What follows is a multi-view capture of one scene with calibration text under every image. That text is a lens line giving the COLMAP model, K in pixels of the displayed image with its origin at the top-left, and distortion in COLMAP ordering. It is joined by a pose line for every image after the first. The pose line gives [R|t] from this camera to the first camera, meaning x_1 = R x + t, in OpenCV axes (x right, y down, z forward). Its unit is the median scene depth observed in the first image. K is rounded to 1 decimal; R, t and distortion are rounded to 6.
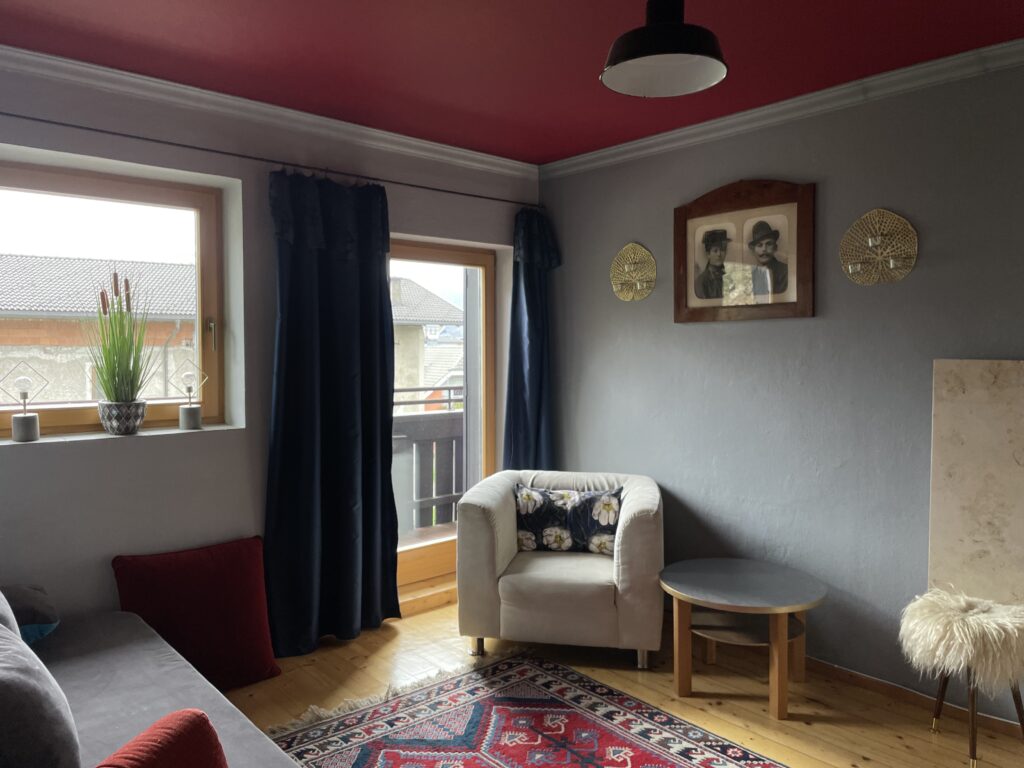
lens RADIAL K [[768.7, 0, 509.1], [0, 768.7, 368.3], [0, 0, 1]] dist [0.088363, -0.126987]
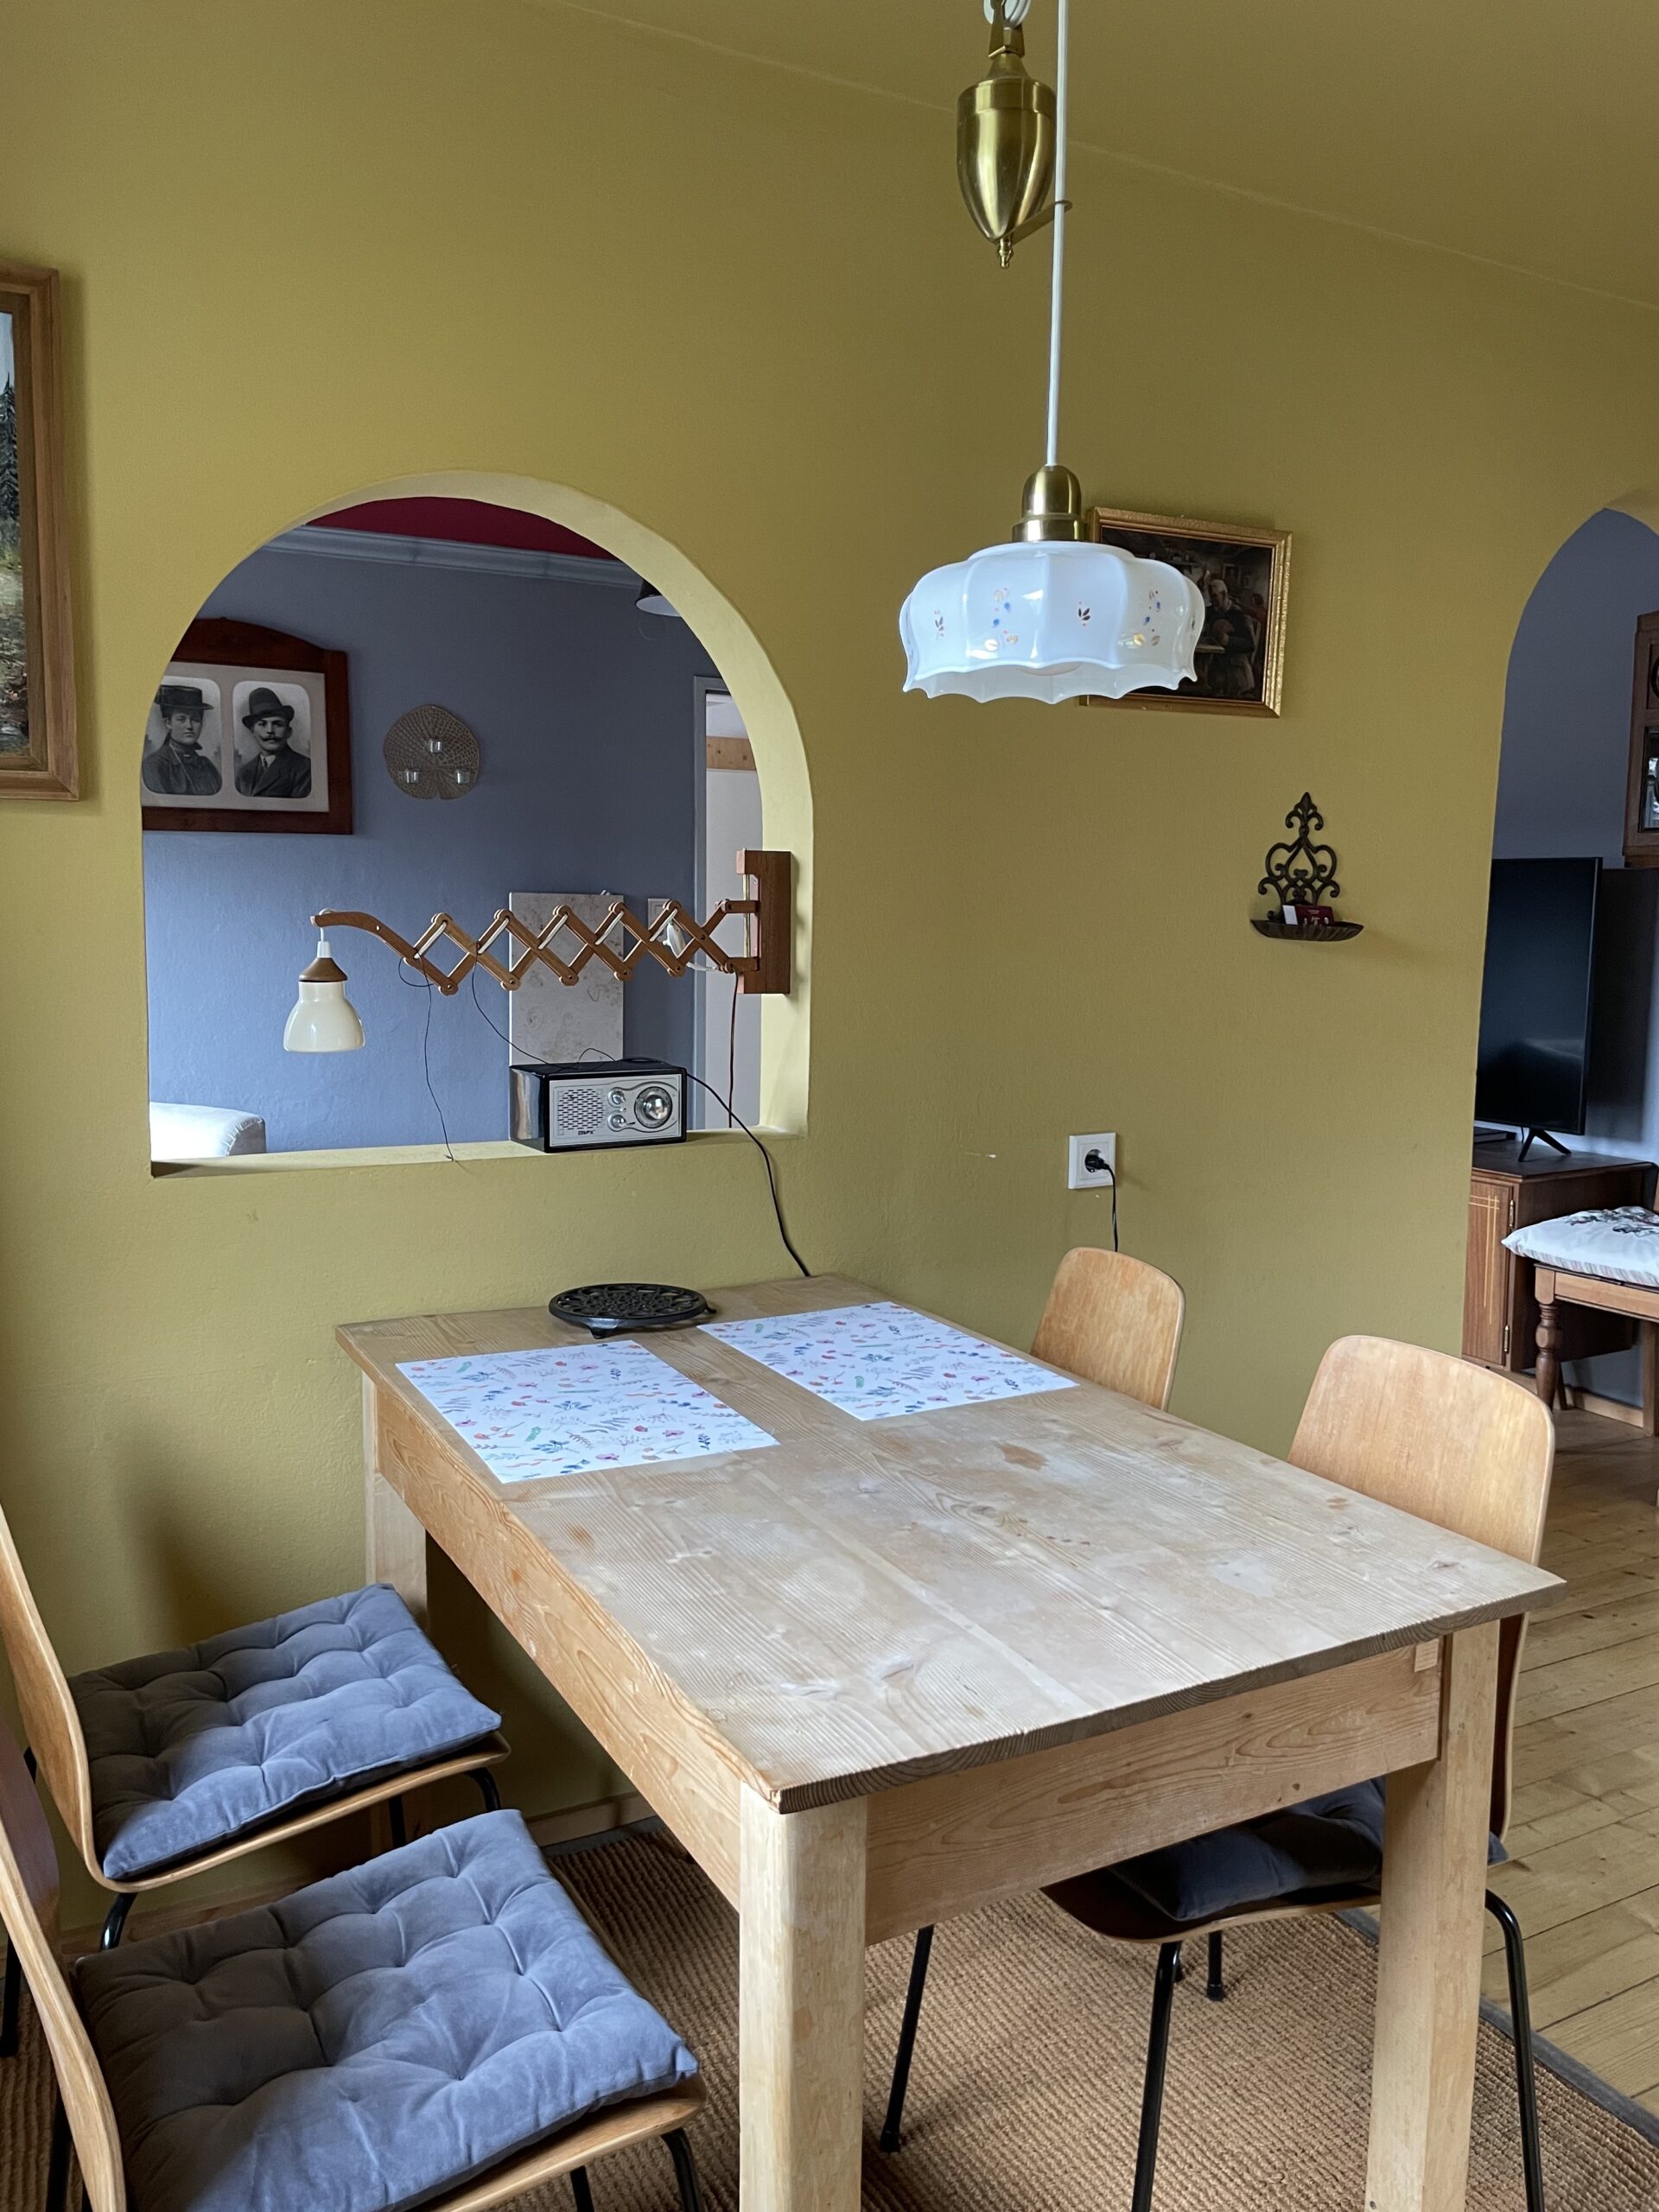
lens RADIAL K [[1660.6, 0, 841.3], [0, 1660.6, 1066.5], [0, 0, 1]] dist [0.088363, -0.126987]
pose [[0.219871, -0.095722, 0.970821, -1.106619], [0.012223, 0.995366, 0.095374, 0.007961], [-0.975452, -0.009103, 0.220022, 0.187322]]
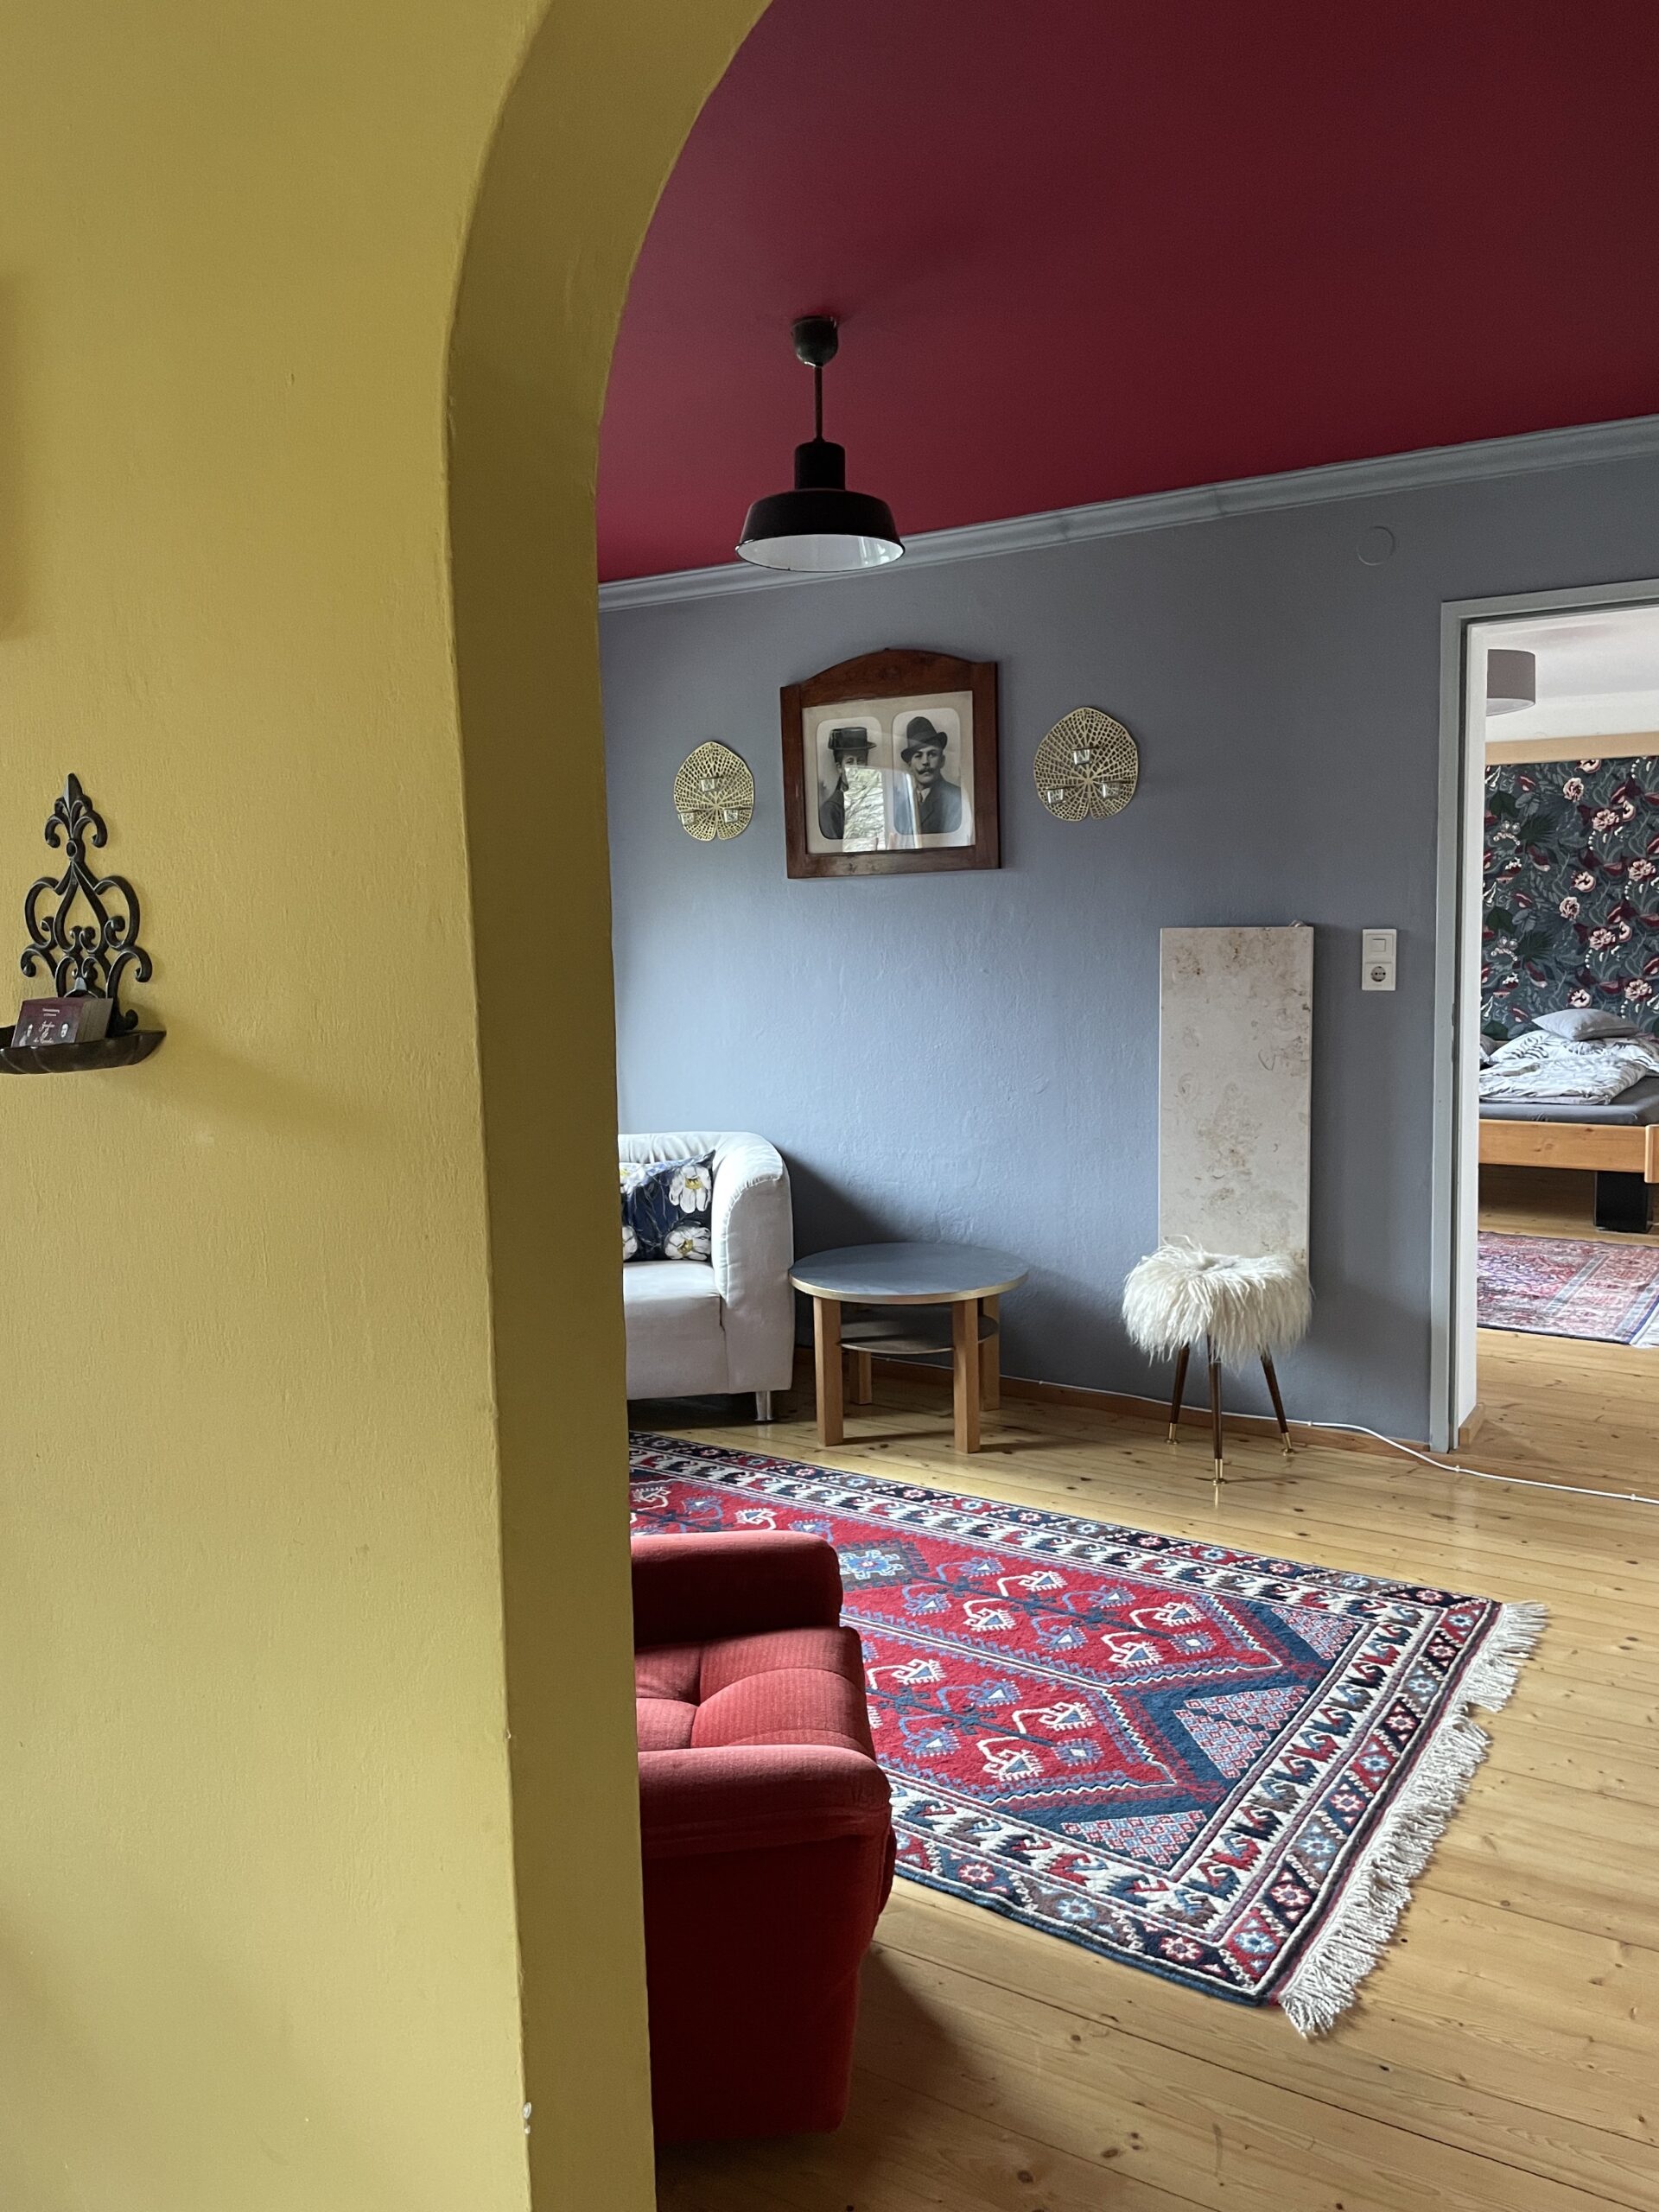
lens RADIAL K [[1660.6, 0, 841.3], [0, 1660.6, 1066.5], [0, 0, 1]] dist [0.088363, -0.126987]
pose [[0.955958, -0.046552, 0.289790, -0.157464], [0.028627, 0.997423, 0.065790, 0.005087], [-0.292106, -0.054597, 0.954826, -0.326221]]
